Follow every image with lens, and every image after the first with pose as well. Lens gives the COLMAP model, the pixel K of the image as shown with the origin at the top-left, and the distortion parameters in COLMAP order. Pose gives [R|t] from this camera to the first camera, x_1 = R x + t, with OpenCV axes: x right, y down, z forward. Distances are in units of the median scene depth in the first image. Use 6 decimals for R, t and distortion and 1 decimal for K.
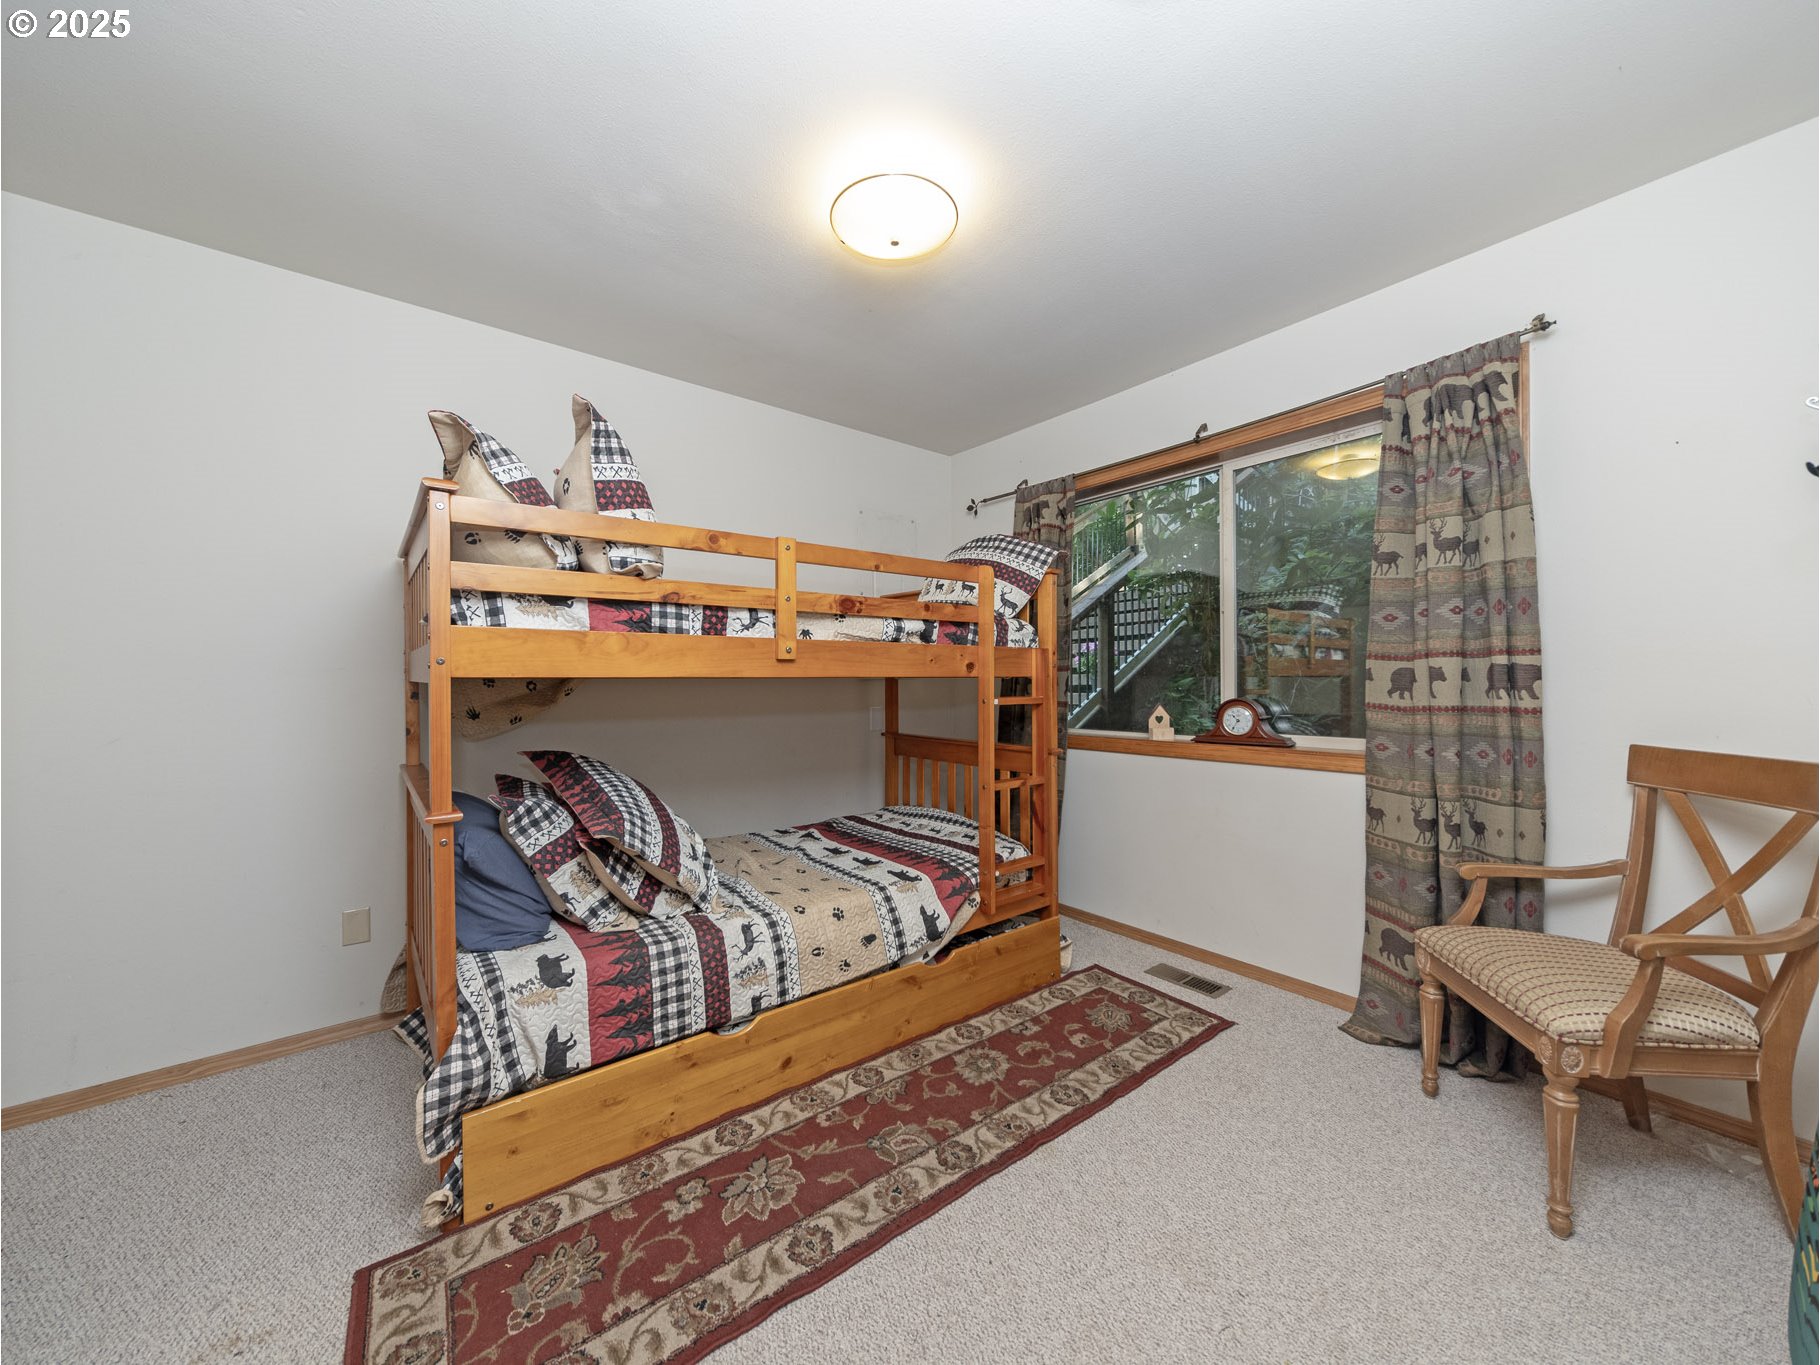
lens RADIAL K [[664.6, 0, 918.3], [0, 664.6, 681.9], [0, 0, 1]] dist [0.003411, -0.001394]
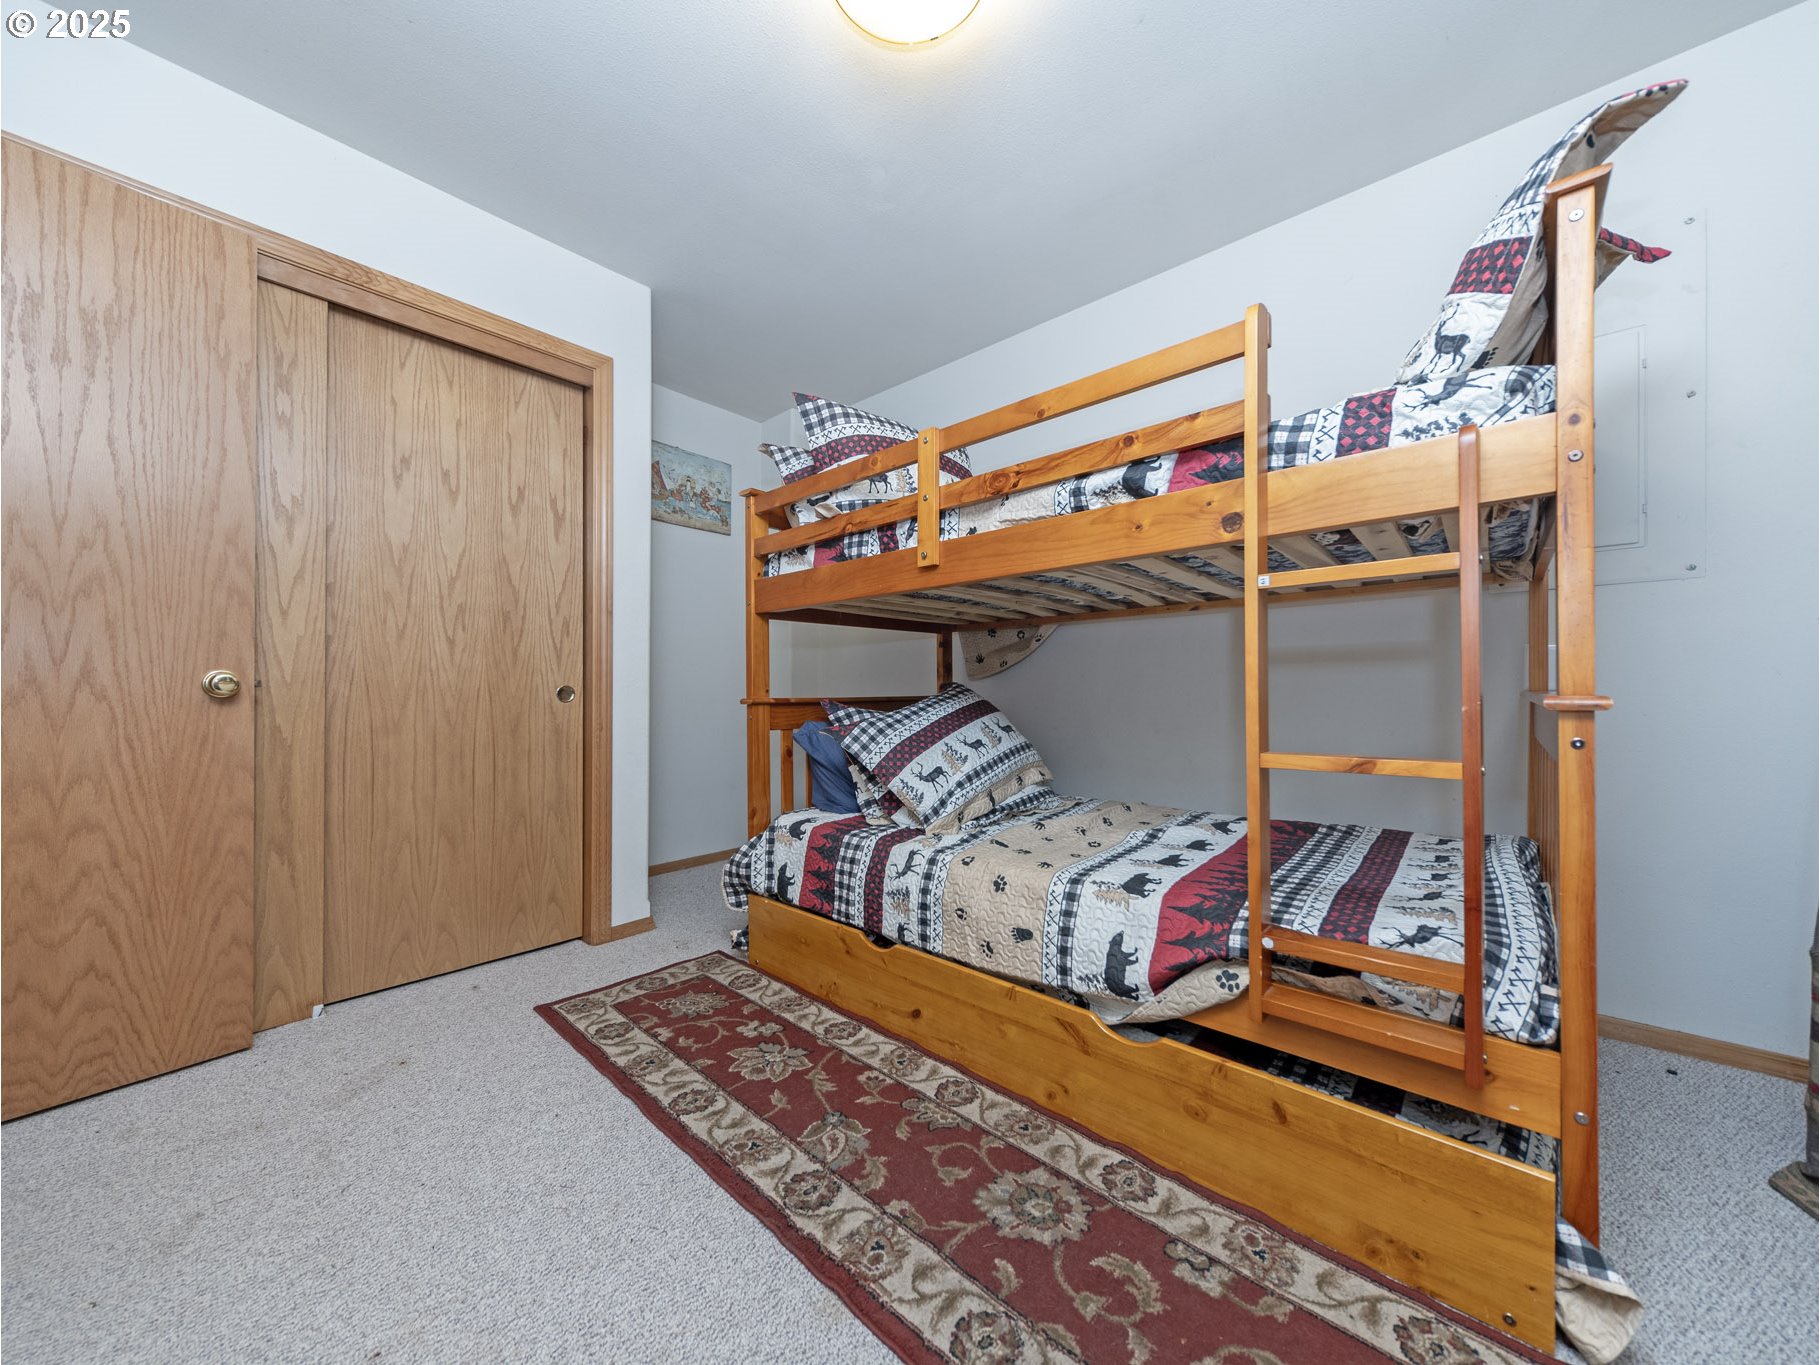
lens RADIAL K [[664.6, 0, 915.3], [0, 664.6, 689.7], [0, 0, 1]] dist [0.003411, -0.001394]
pose [[0.162877, -0.001767, -0.986645, 0.730249], [0.005639, 0.999984, -0.000860, 0.143266], [0.986630, -0.005424, 0.162884, 0.905298]]
